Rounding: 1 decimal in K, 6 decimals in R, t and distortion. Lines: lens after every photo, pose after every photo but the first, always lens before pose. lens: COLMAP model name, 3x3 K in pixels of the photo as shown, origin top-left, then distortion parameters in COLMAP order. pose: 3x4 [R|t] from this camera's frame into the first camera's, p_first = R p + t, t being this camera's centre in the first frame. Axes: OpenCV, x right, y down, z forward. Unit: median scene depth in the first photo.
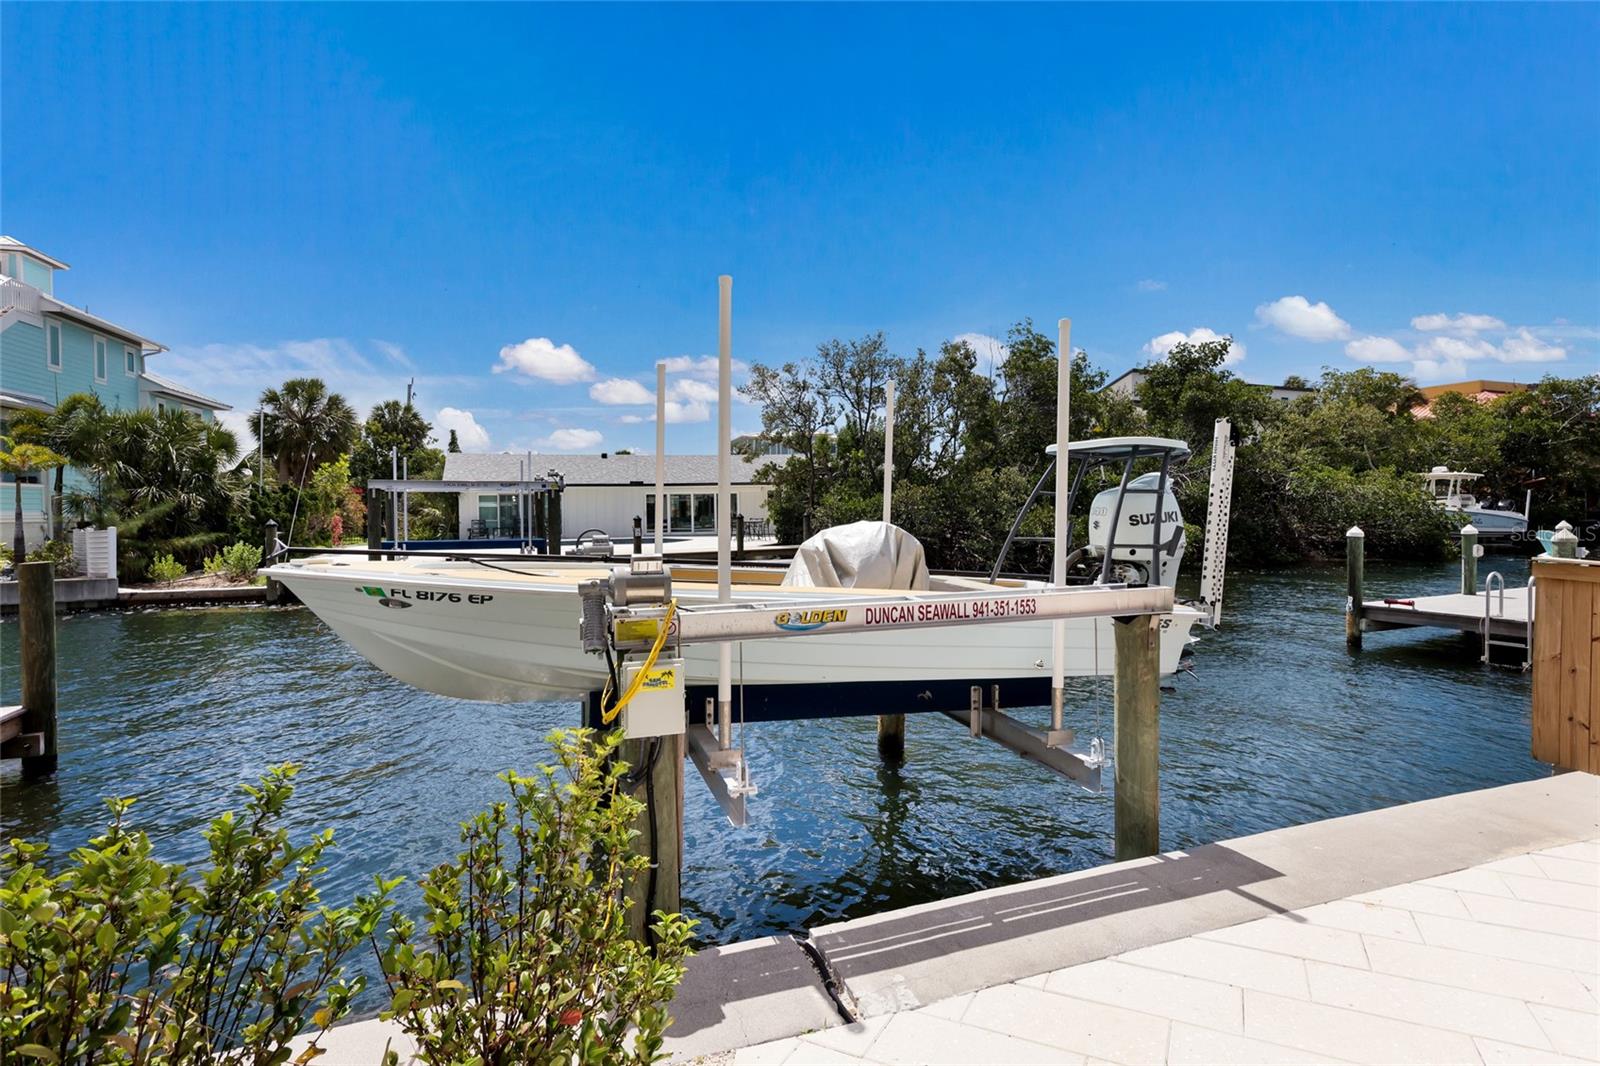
lens RADIAL K [[762.4, 0, 797.5], [0, 762.4, 514.8], [0, 0, 1]] dist [-0.000291, -0.000026]
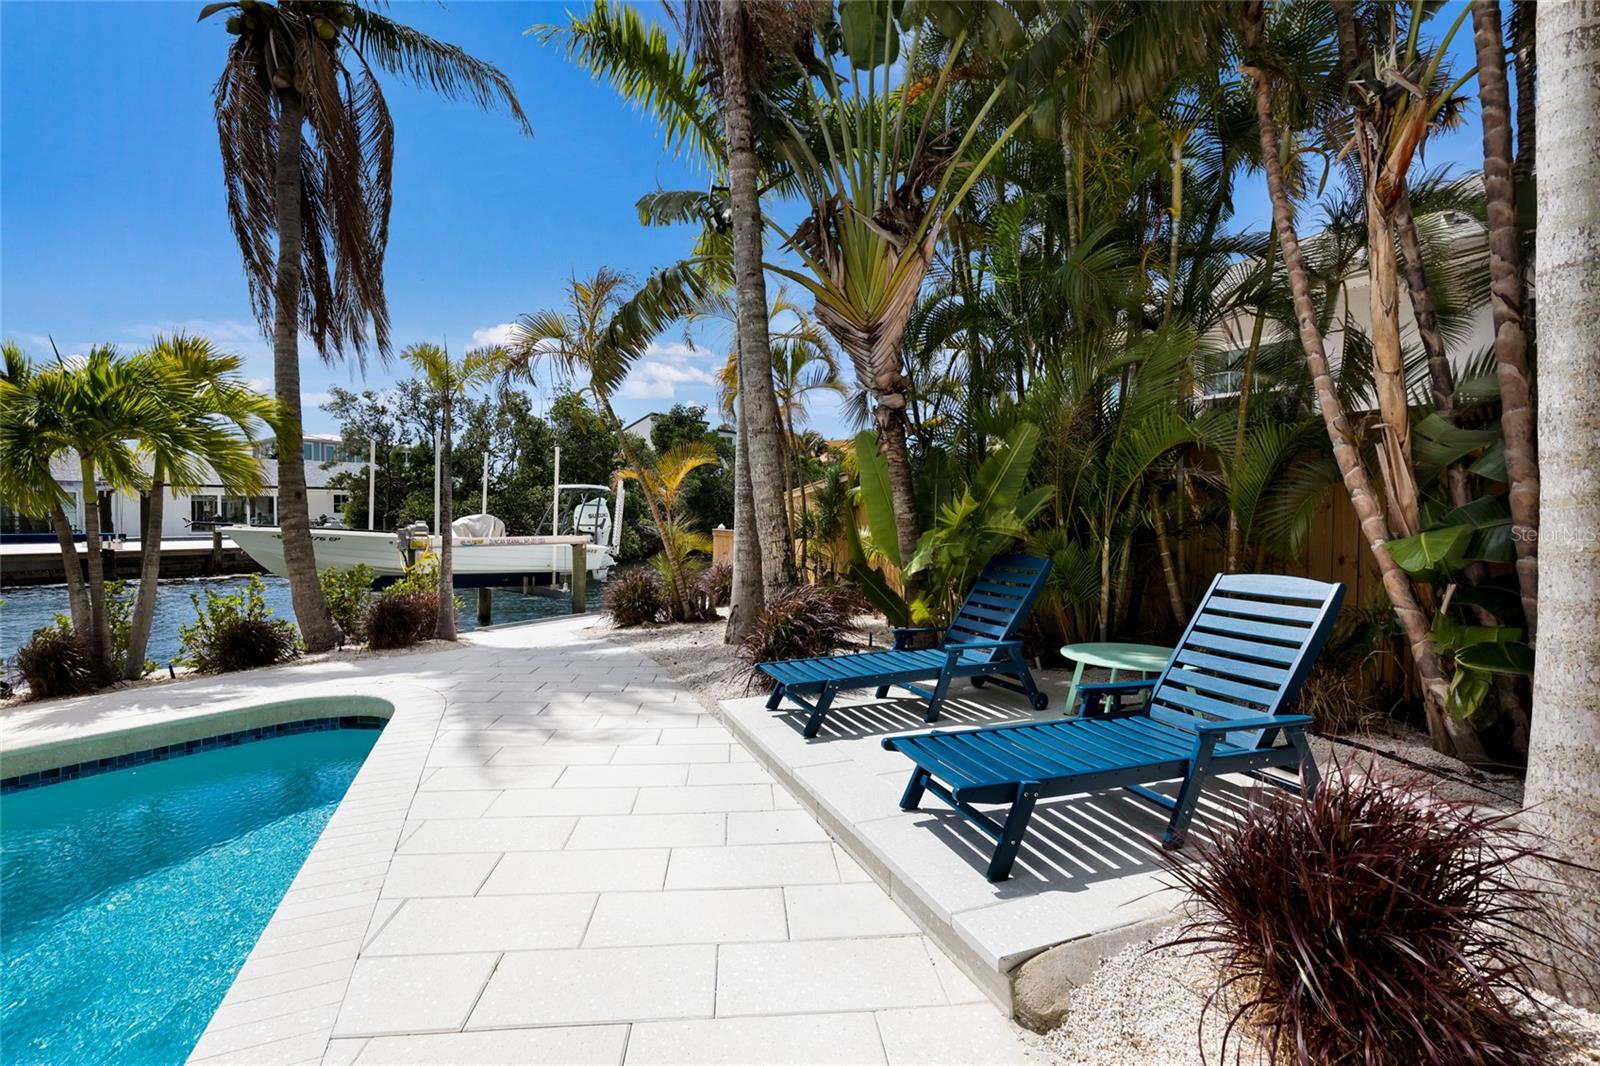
lens RADIAL K [[683.0, 0, 800.0], [0, 683.0, 533.0], [0, 0, 1]] dist [0.004194, 0.000255]
pose [[0.822283, 0.002267, 0.569075, -0.066051], [-0.011428, 0.999856, 0.012529, 0.006037], [-0.568965, -0.016805, 0.822190, -0.294455]]
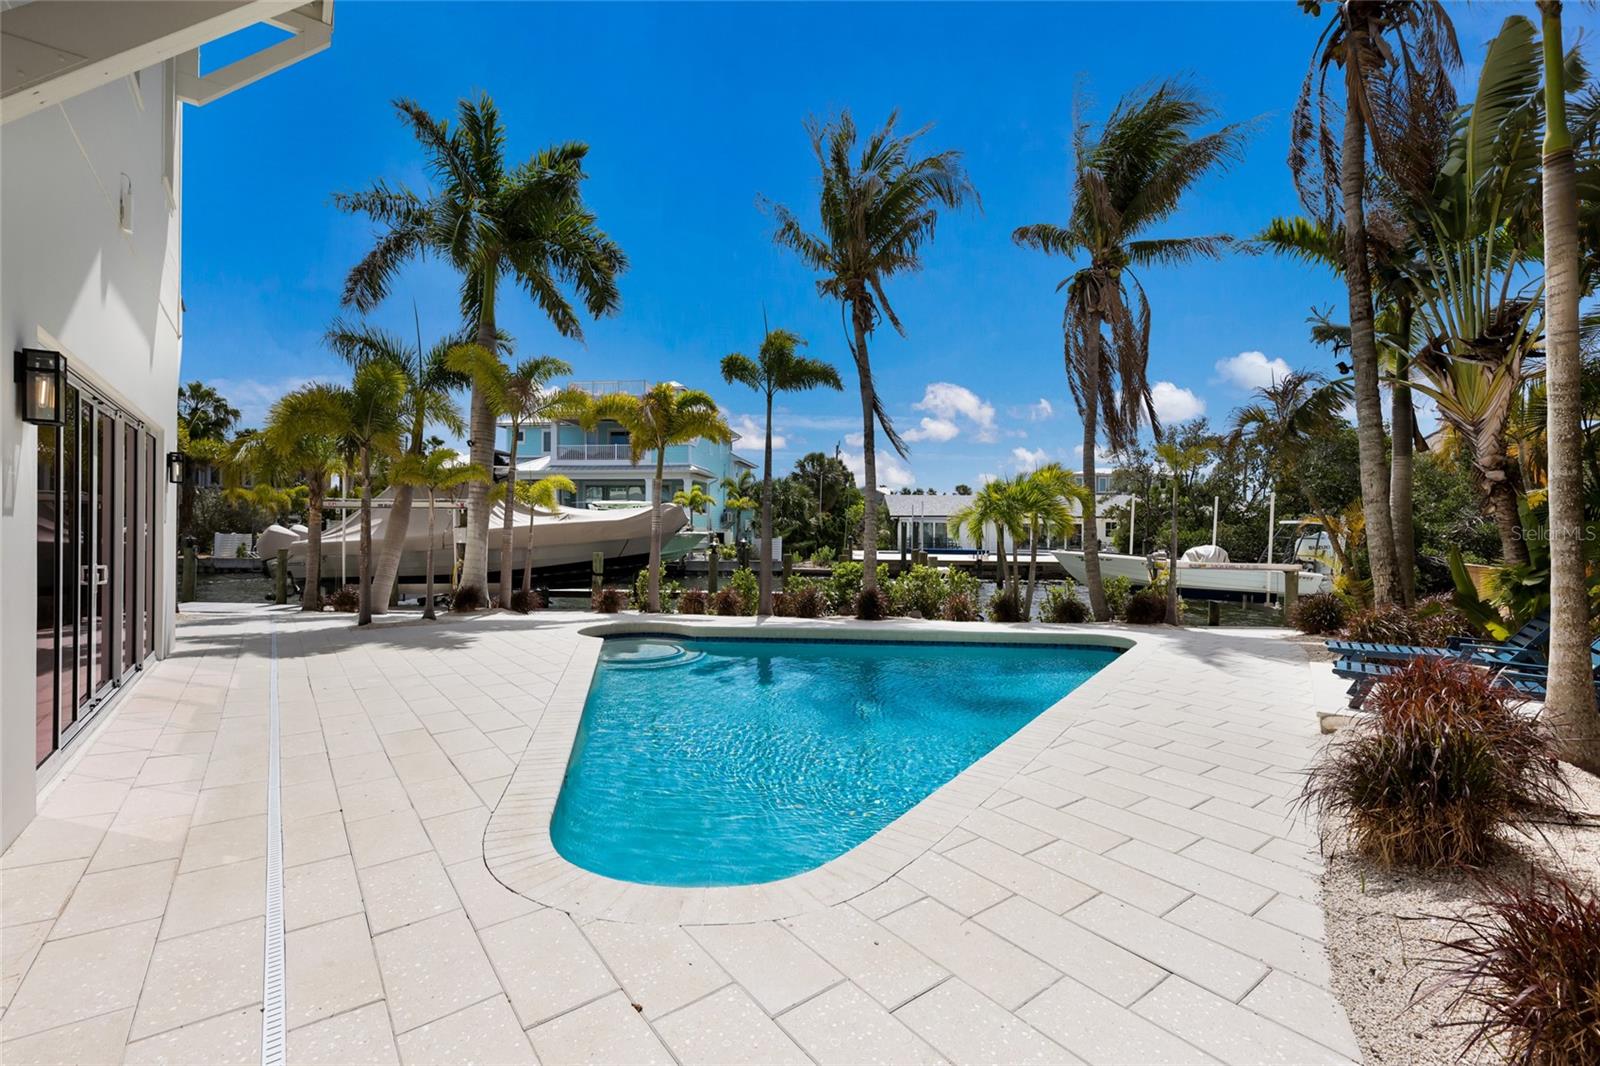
lens RADIAL K [[683.0, 0, 800.0], [0, 683.0, 533.0], [0, 0, 1]] dist [0.004194, 0.000255]
pose [[0.916757, 0.026981, -0.398533, -0.072995], [-0.027781, 0.999607, 0.003767, -0.001268], [0.398478, 0.007618, 0.917146, -0.503622]]
